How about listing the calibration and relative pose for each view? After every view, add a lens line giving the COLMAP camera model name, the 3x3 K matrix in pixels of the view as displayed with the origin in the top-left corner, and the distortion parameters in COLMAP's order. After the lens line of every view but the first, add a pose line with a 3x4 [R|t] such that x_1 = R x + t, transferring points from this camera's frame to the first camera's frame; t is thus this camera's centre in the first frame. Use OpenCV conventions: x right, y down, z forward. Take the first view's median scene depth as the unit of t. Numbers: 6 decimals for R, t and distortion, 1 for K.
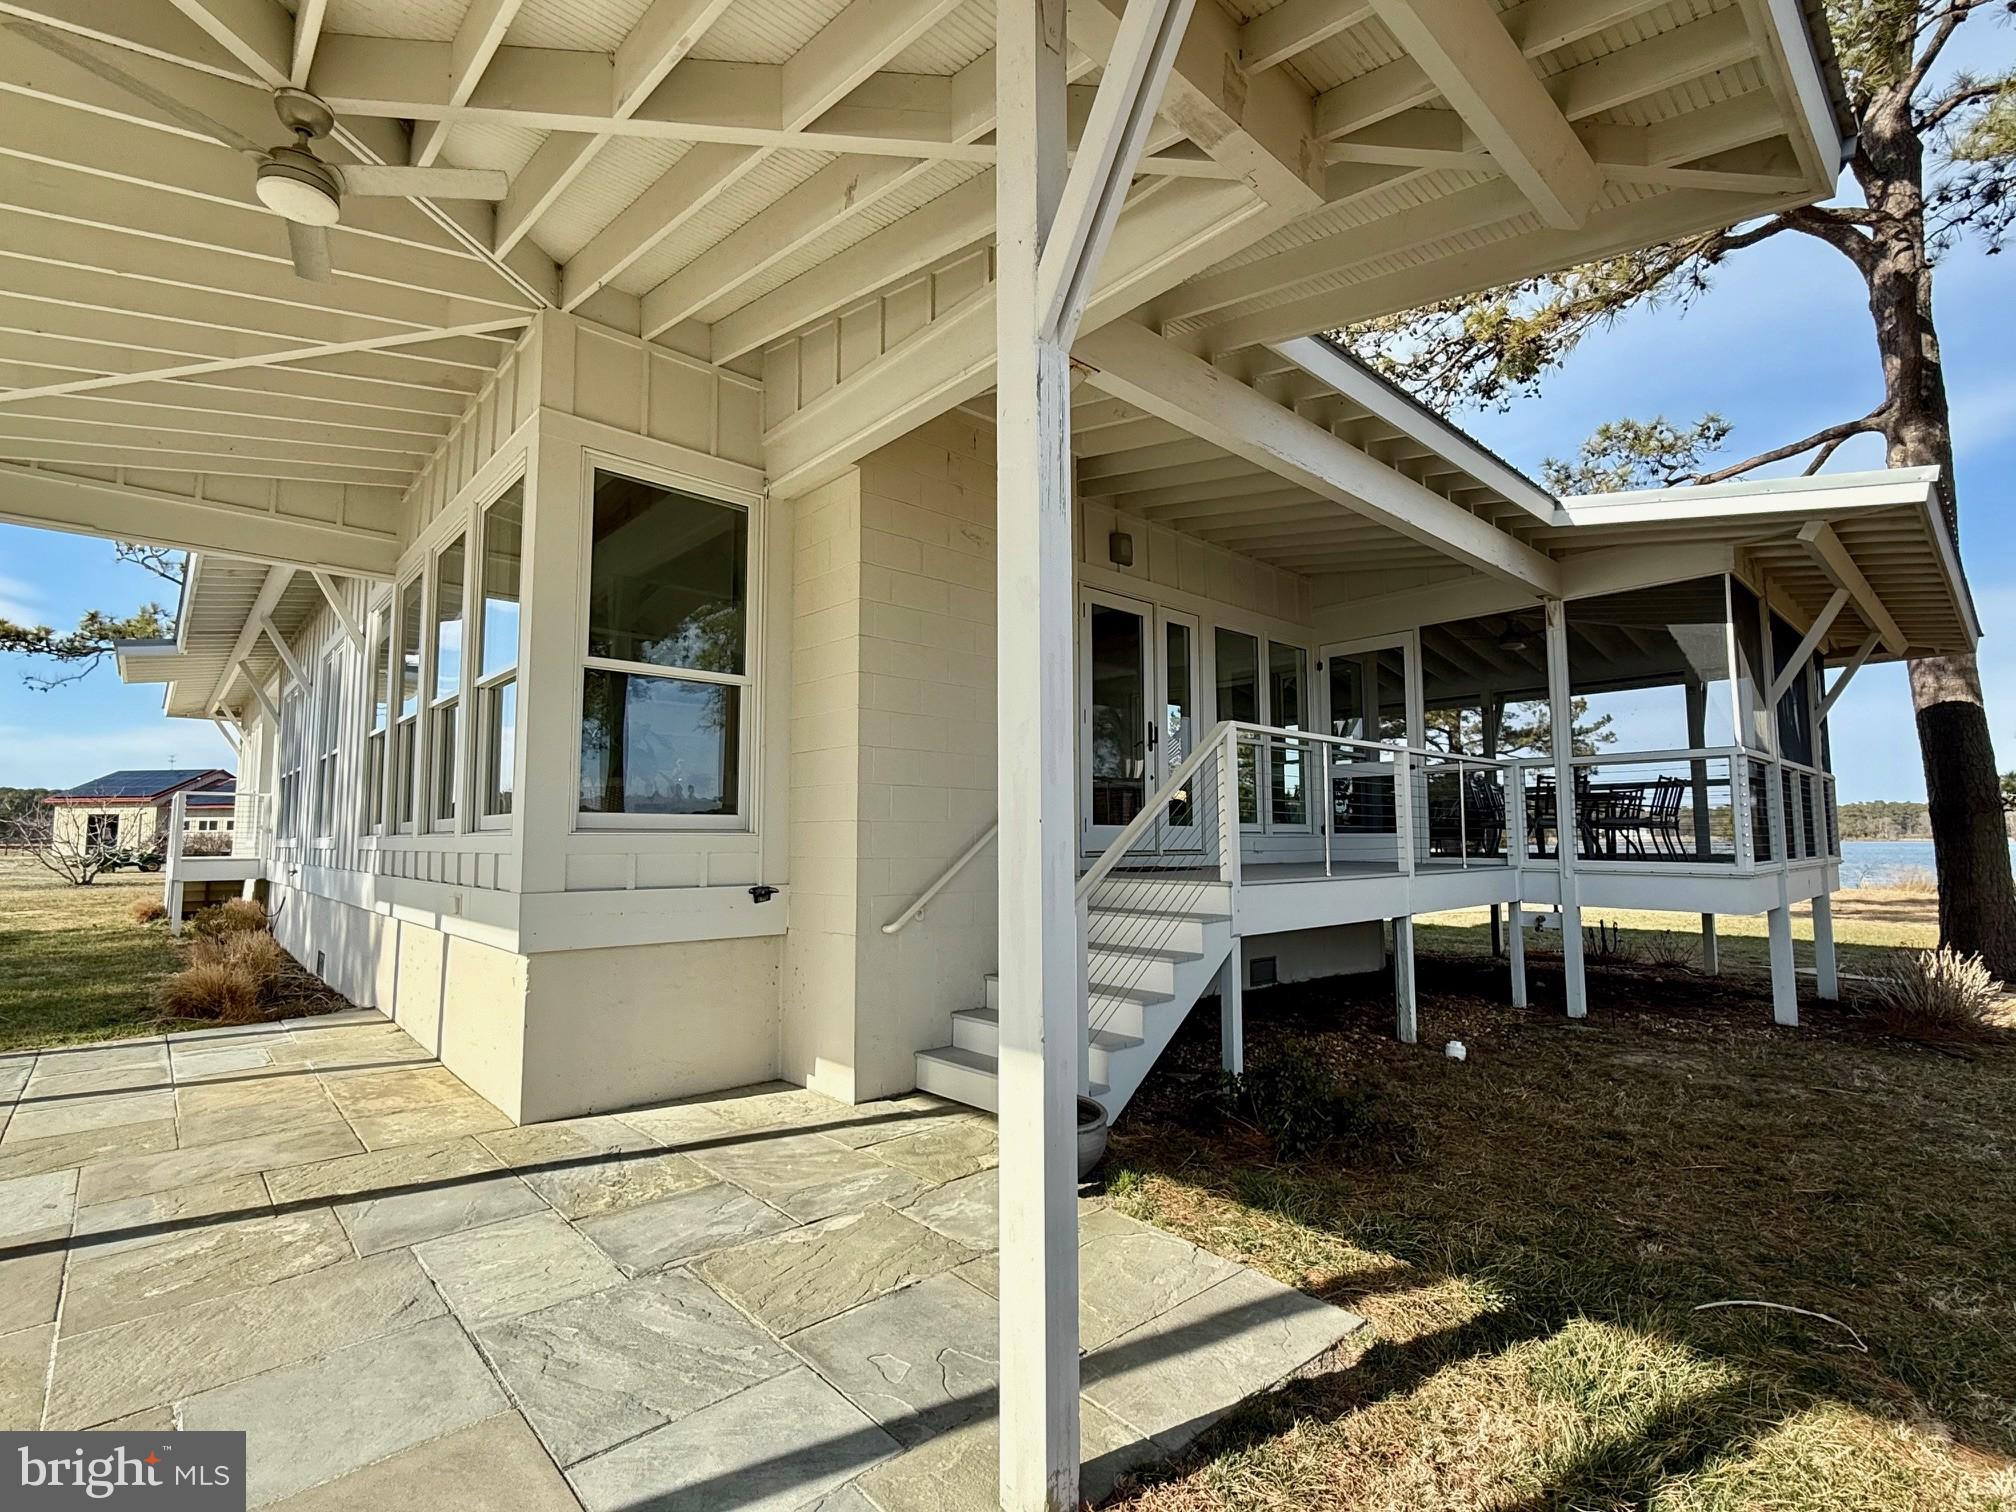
lens RADIAL K [[943.1, 0, 1008.0], [0, 943.1, 756.0], [0, 0, 1]] dist [0.002028, 0.000247]
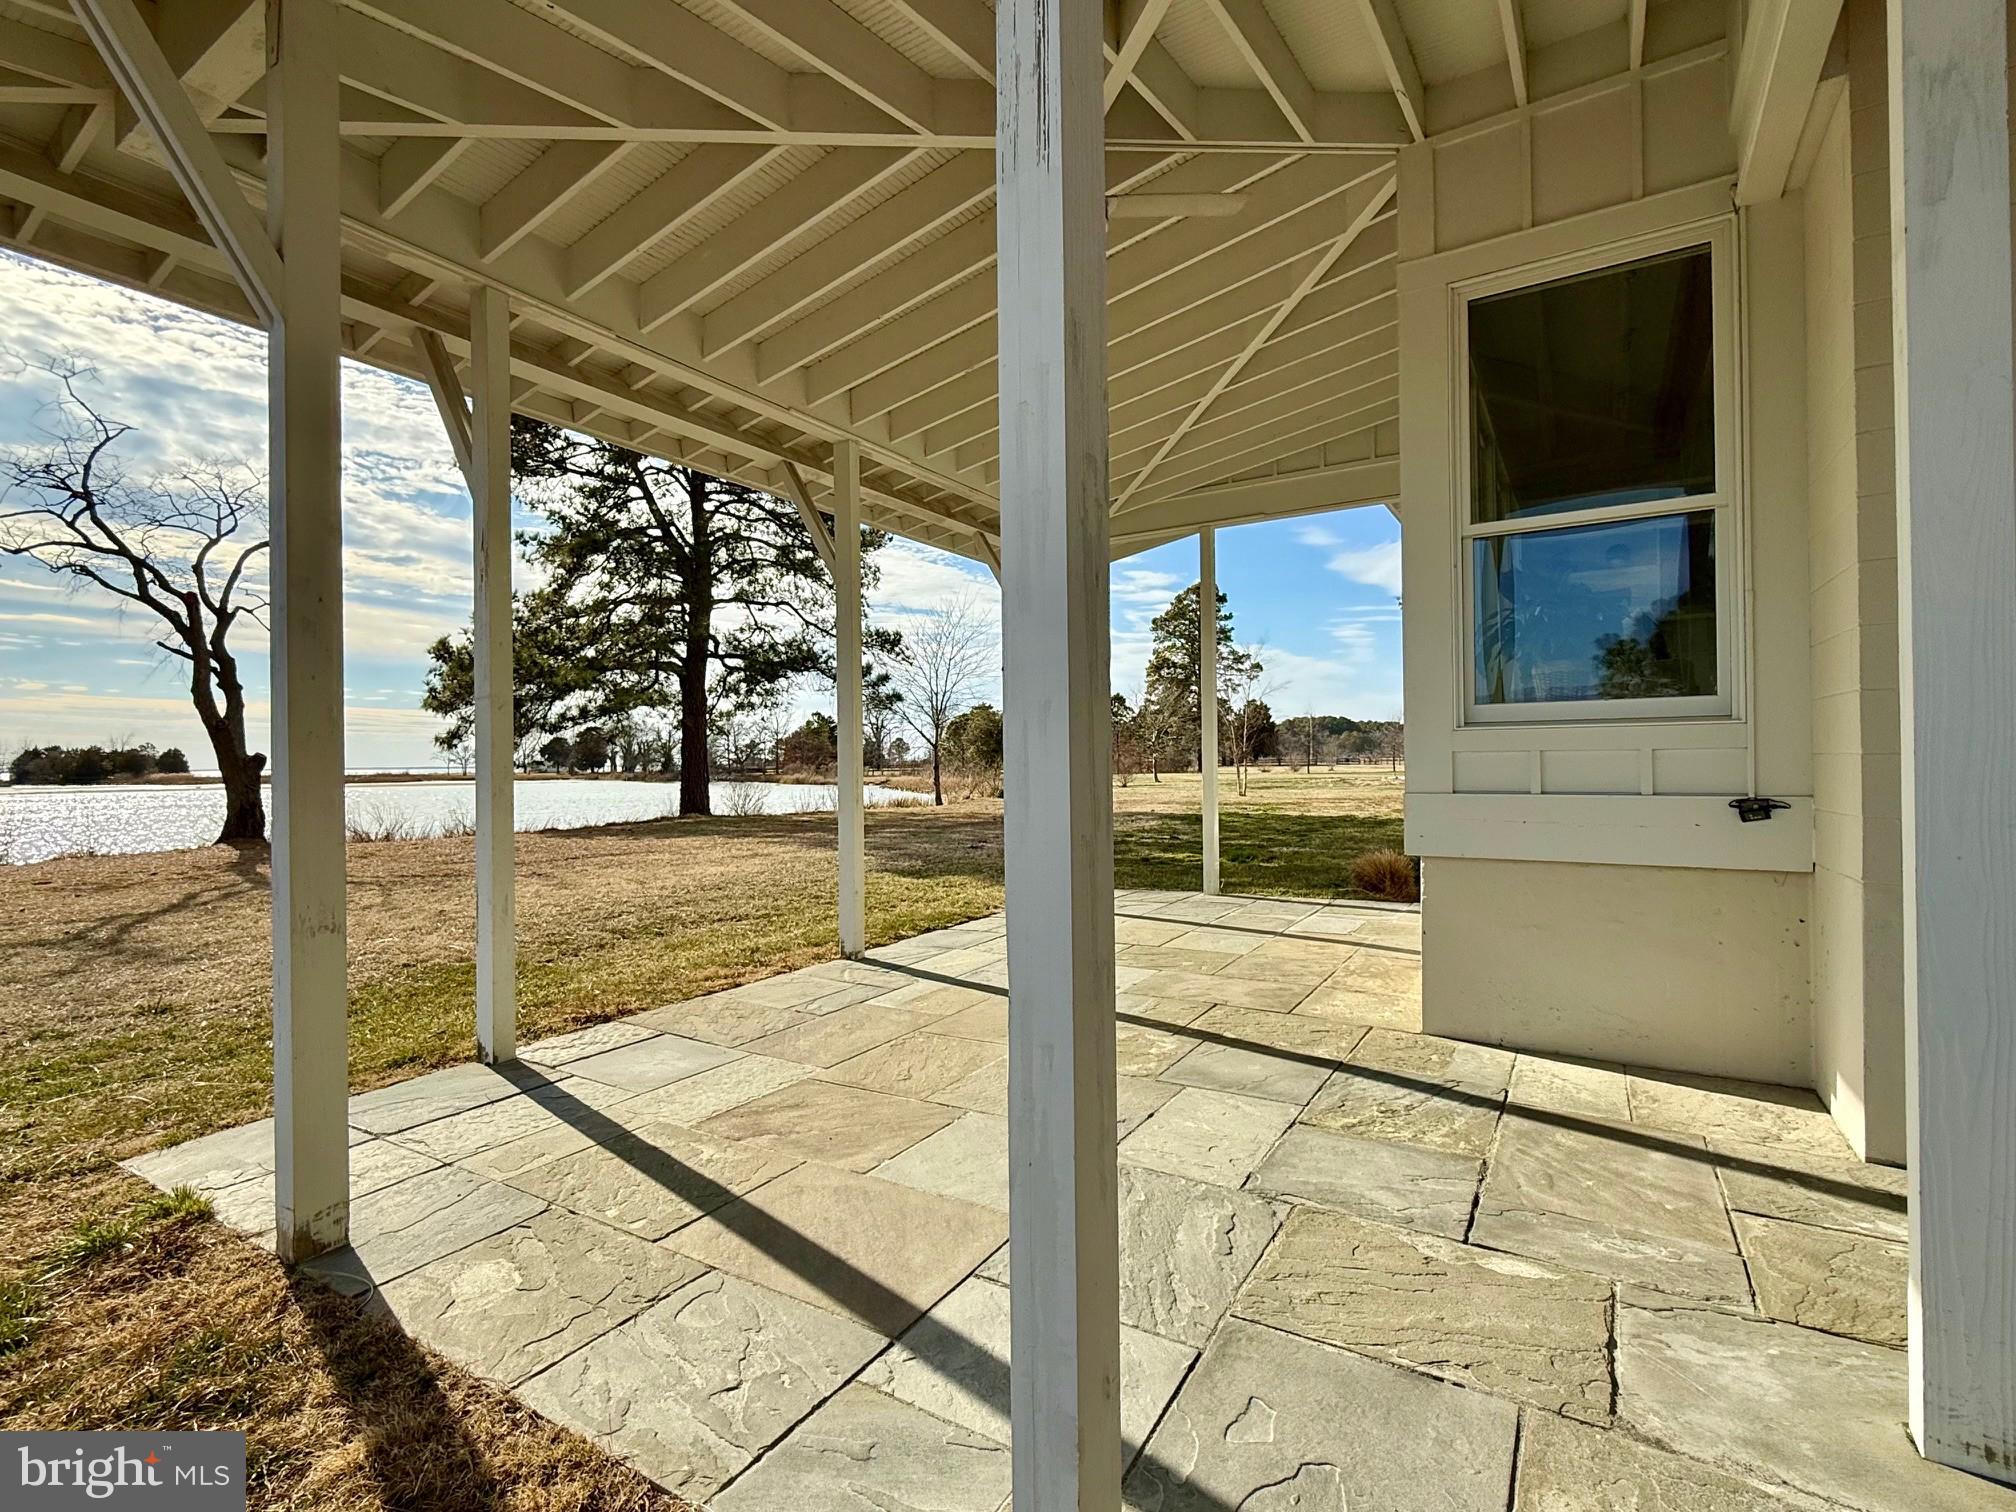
lens RADIAL K [[943.1, 0, 1008.0], [0, 943.1, 756.0], [0, 0, 1]] dist [0.002028, 0.000247]
pose [[0.257932, -0.008060, -0.966129, 0.341458], [0.099141, 0.994907, 0.018168, 0.057679], [0.961063, -0.100469, 0.257418, 0.421511]]
